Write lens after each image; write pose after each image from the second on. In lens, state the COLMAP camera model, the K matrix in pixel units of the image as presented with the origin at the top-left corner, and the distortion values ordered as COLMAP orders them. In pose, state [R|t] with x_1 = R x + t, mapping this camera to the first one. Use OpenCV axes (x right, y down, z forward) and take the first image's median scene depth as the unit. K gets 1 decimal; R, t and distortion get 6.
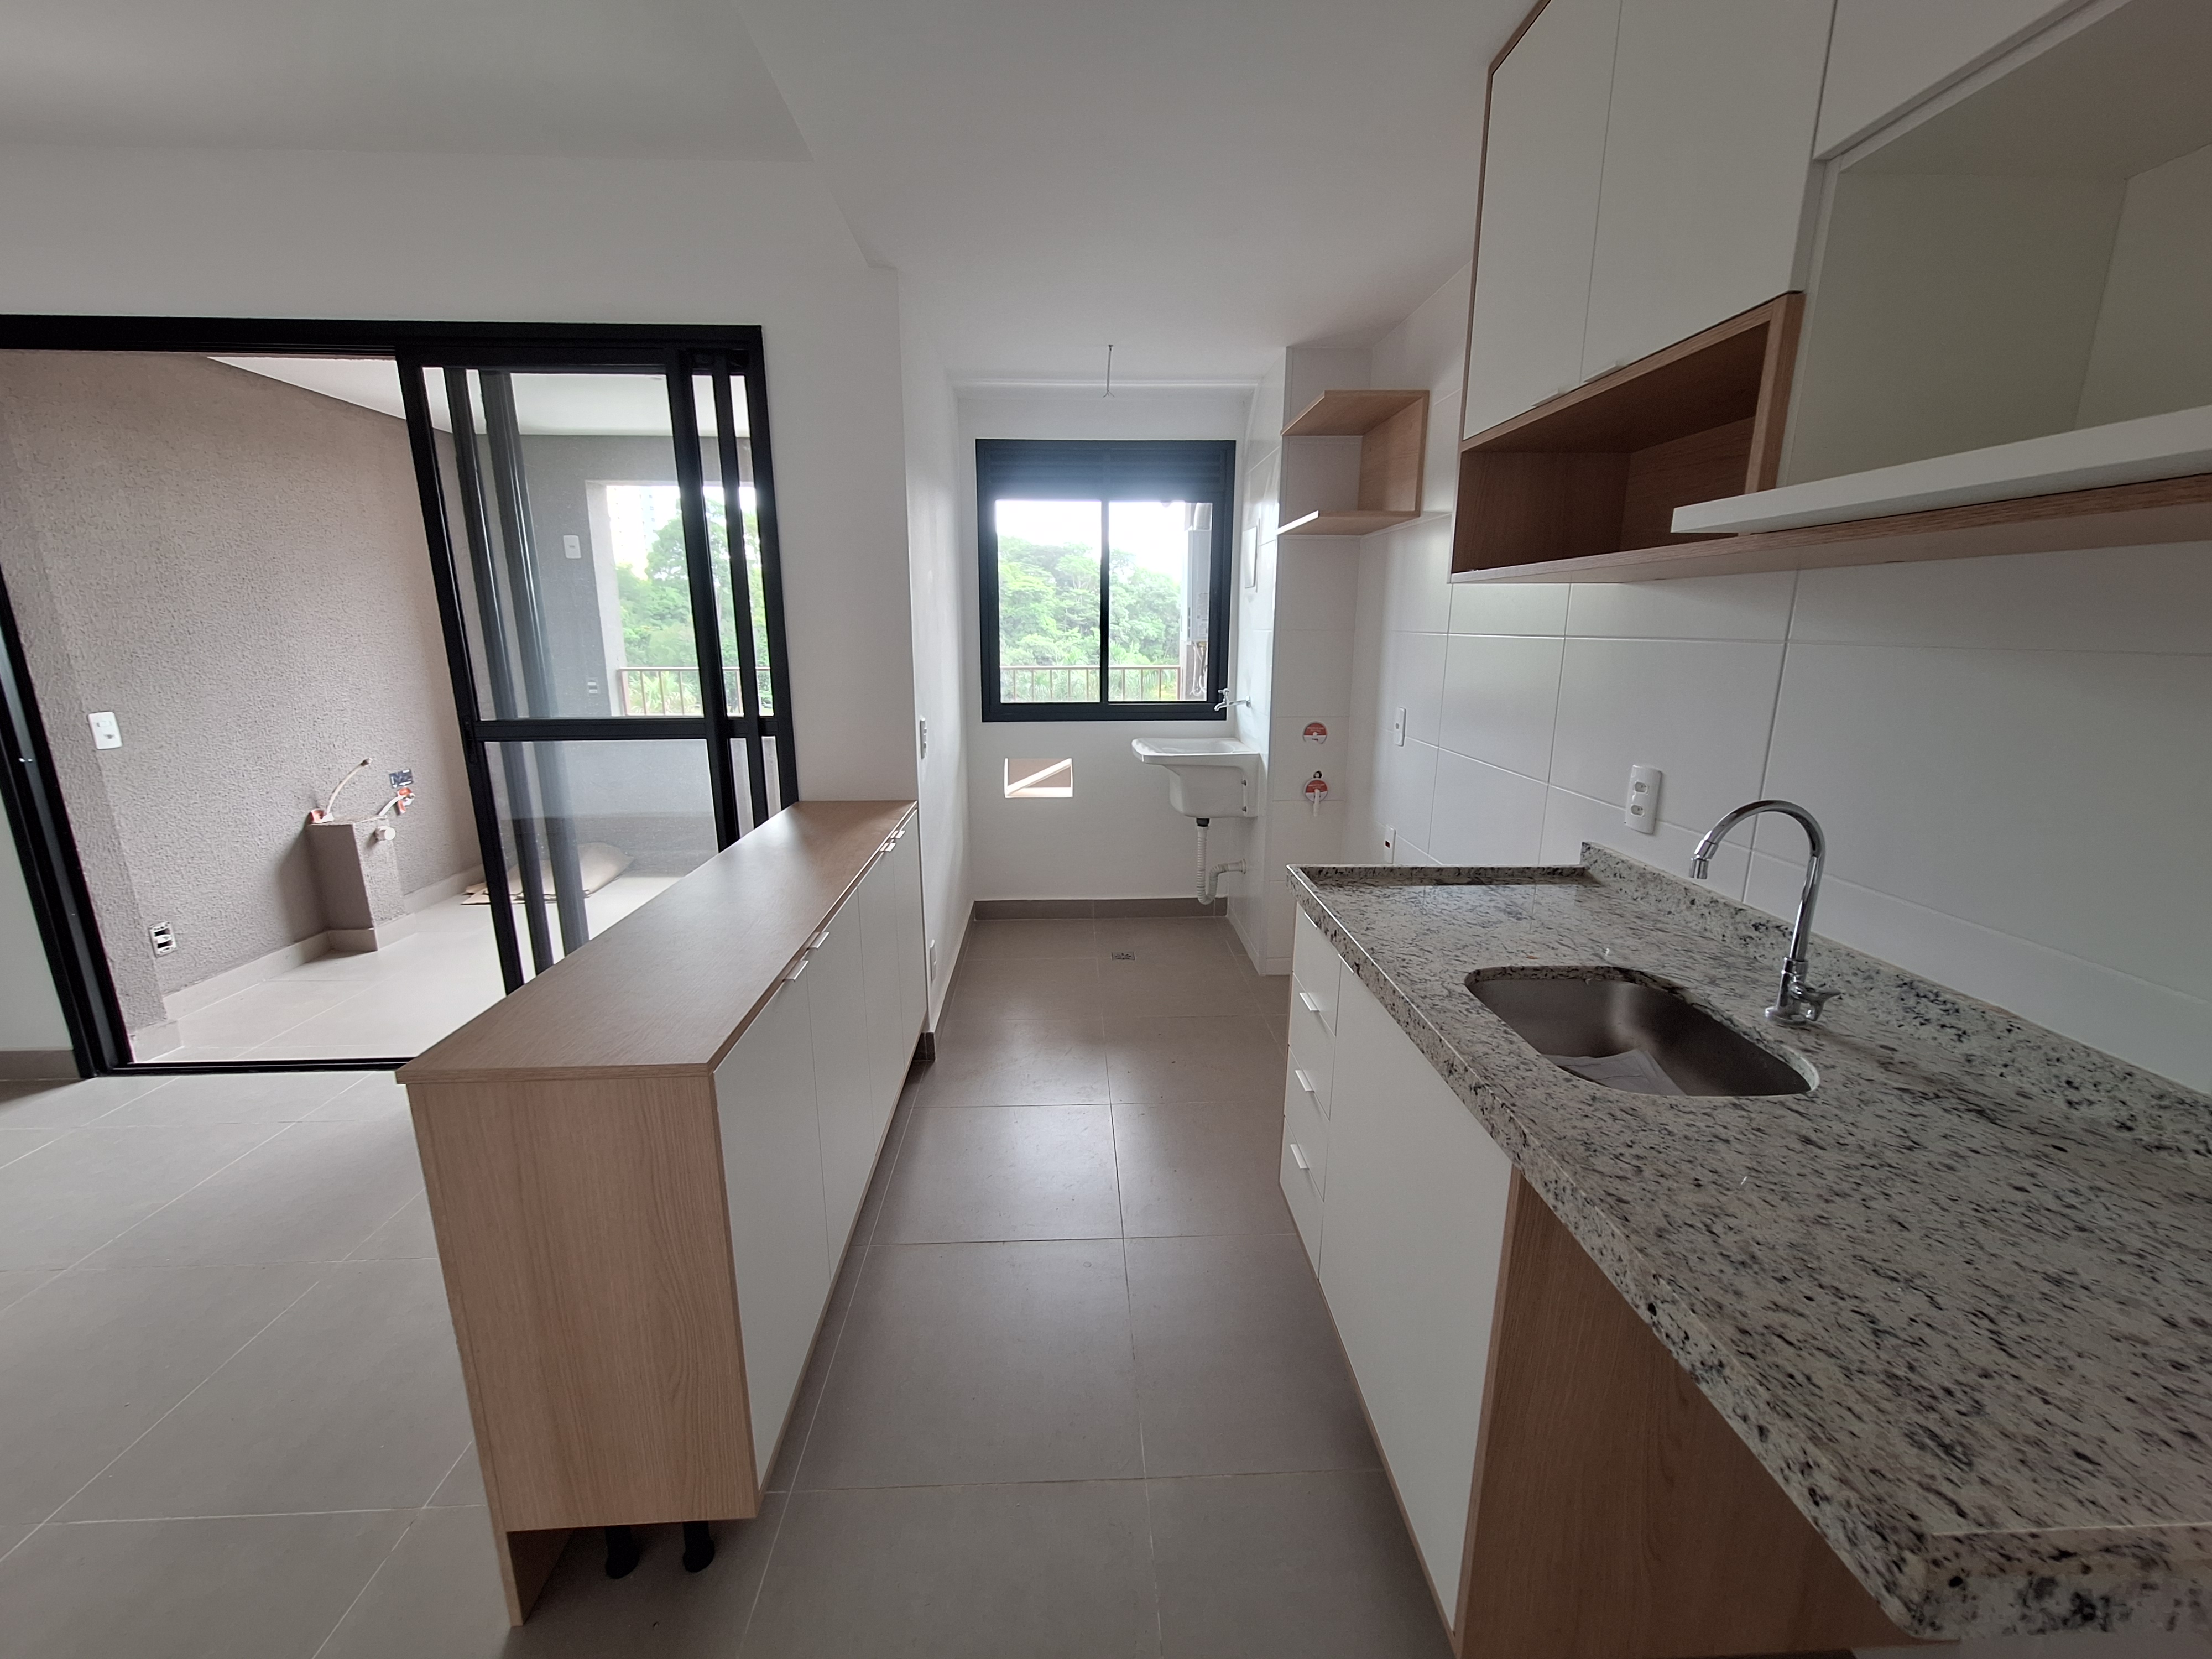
lens RADIAL K [[890.6, 0, 1106.0], [0, 890.6, 829.5], [0, 0, 1]] dist [0.000580, 0.000106]
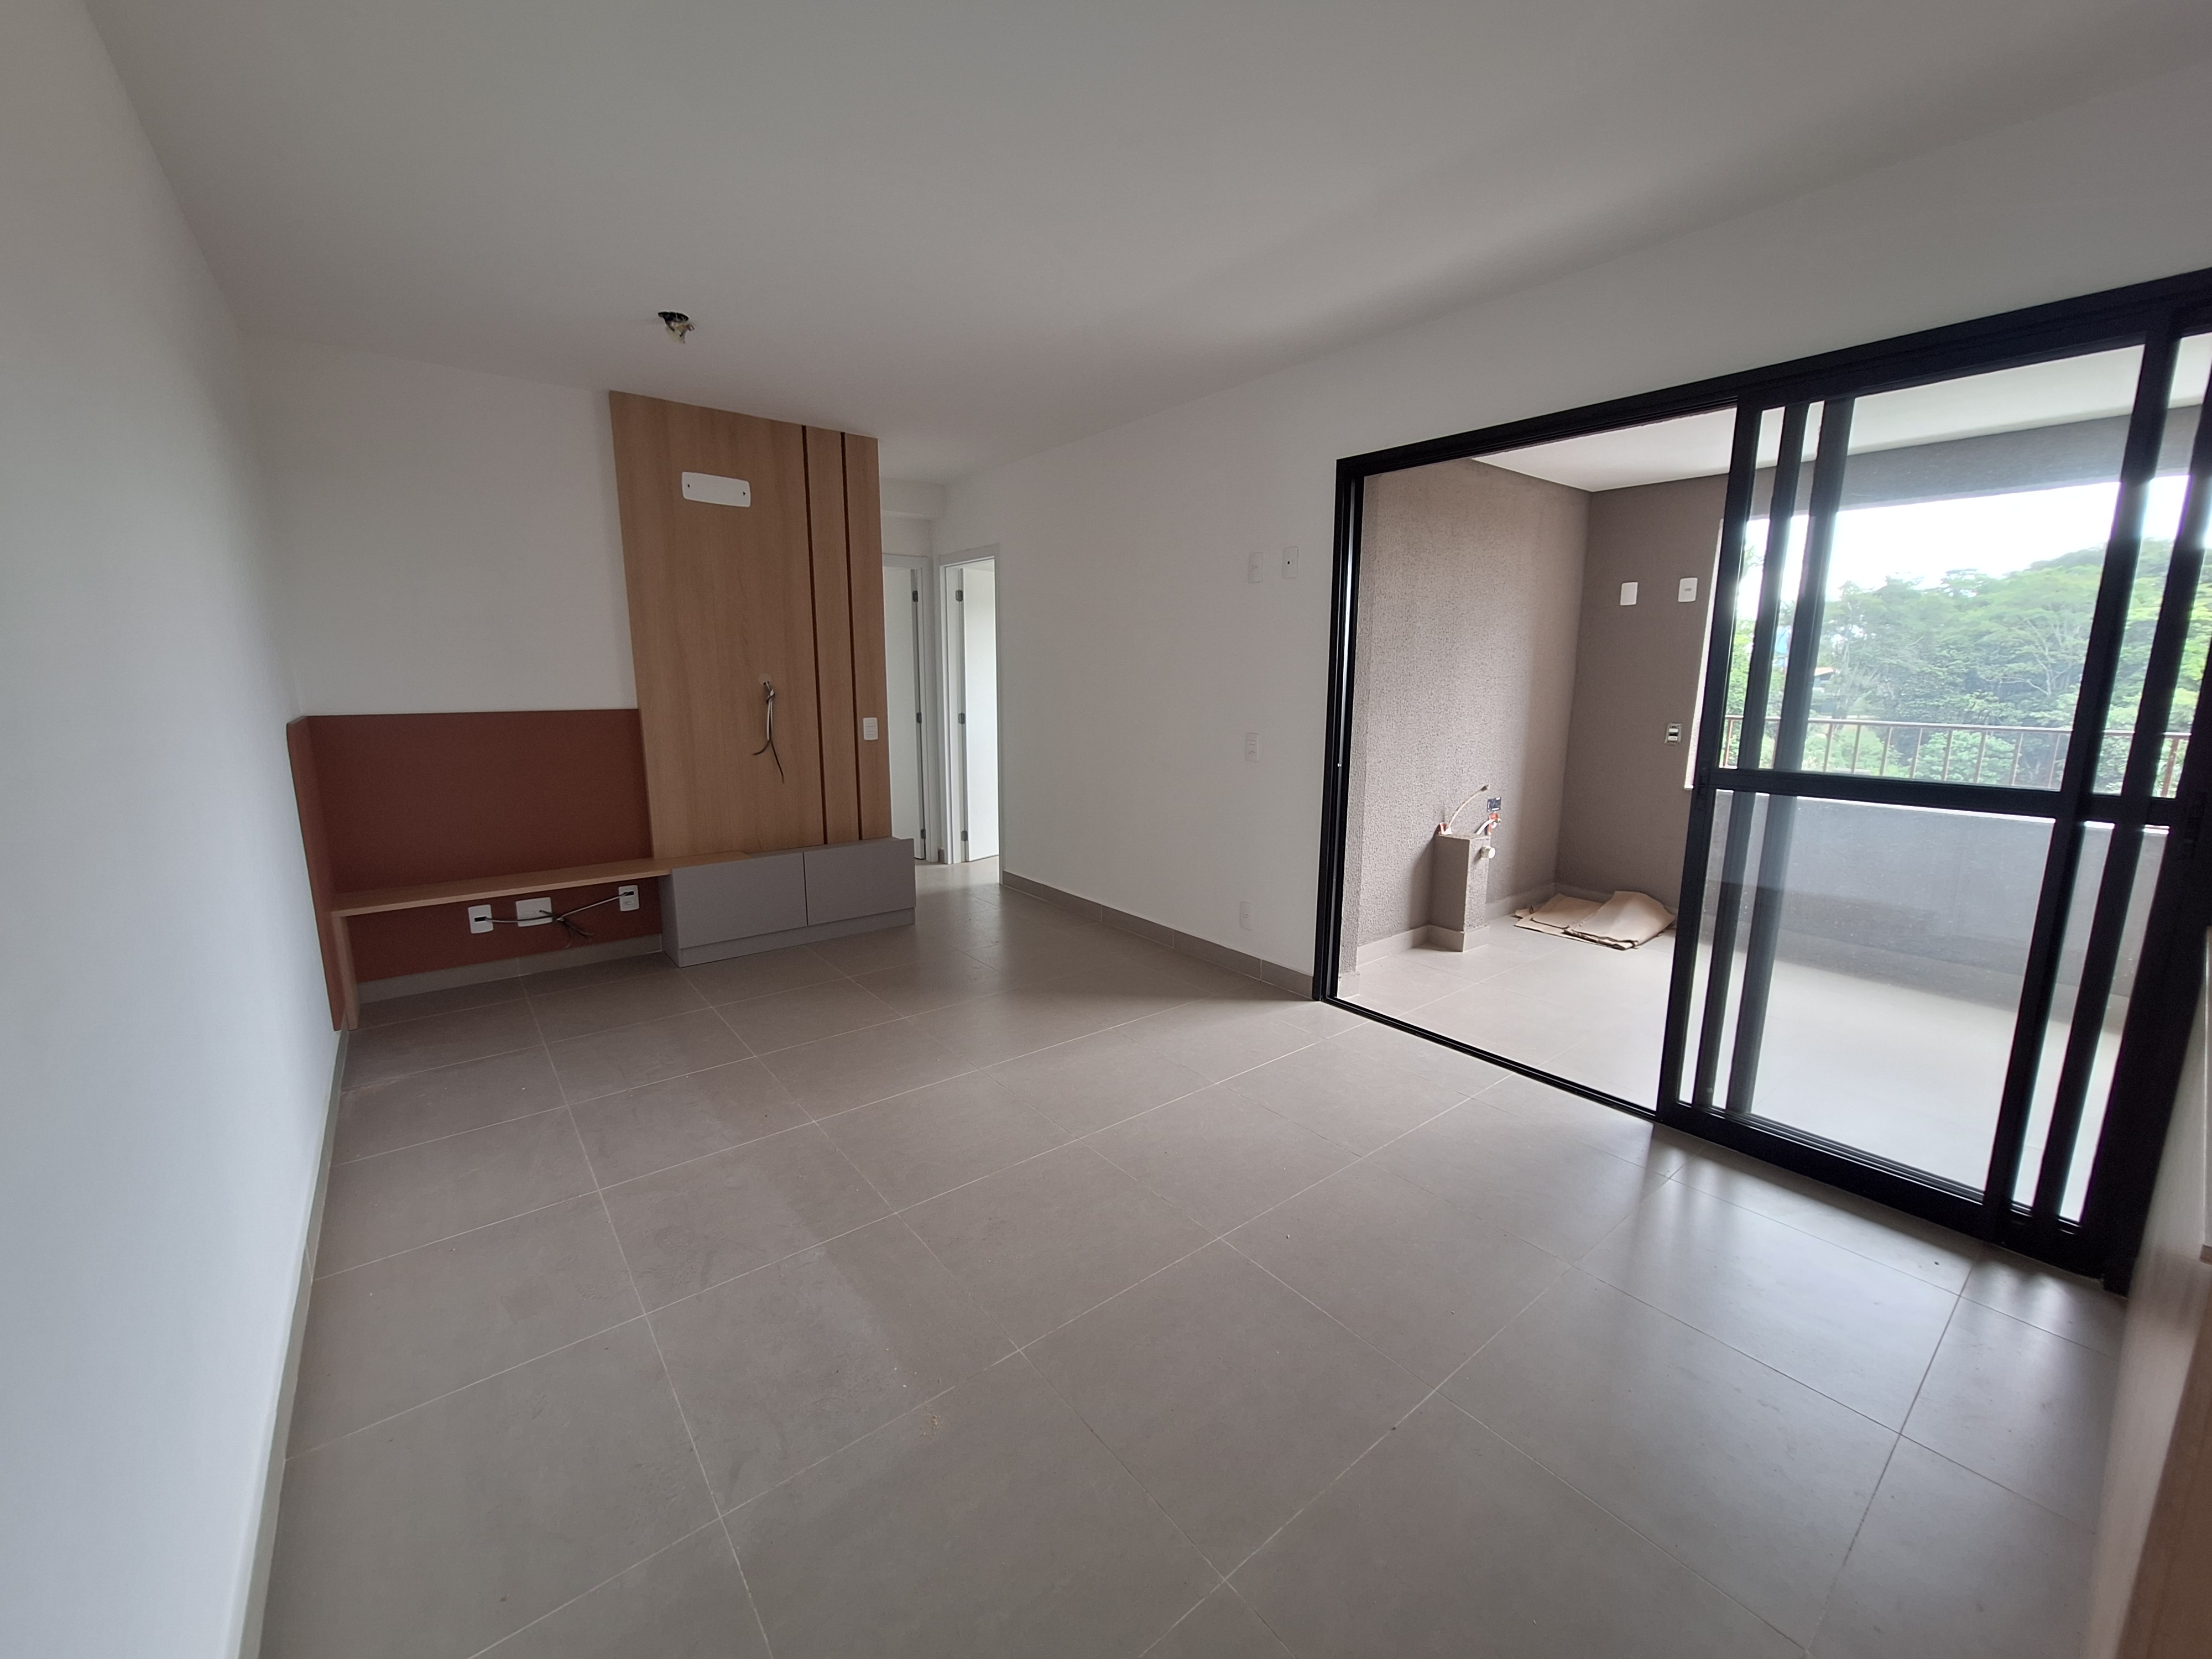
lens RADIAL K [[877.3, 0, 1106.0], [0, 877.3, 829.5], [0, 0, 1]] dist [0.000516, -0.000070]
pose [[0.593319, 0.149431, -0.790976, -0.238124], [-0.186476, 0.981404, 0.045529, 0.017528], [0.783071, 0.120485, 0.610151, -0.068975]]
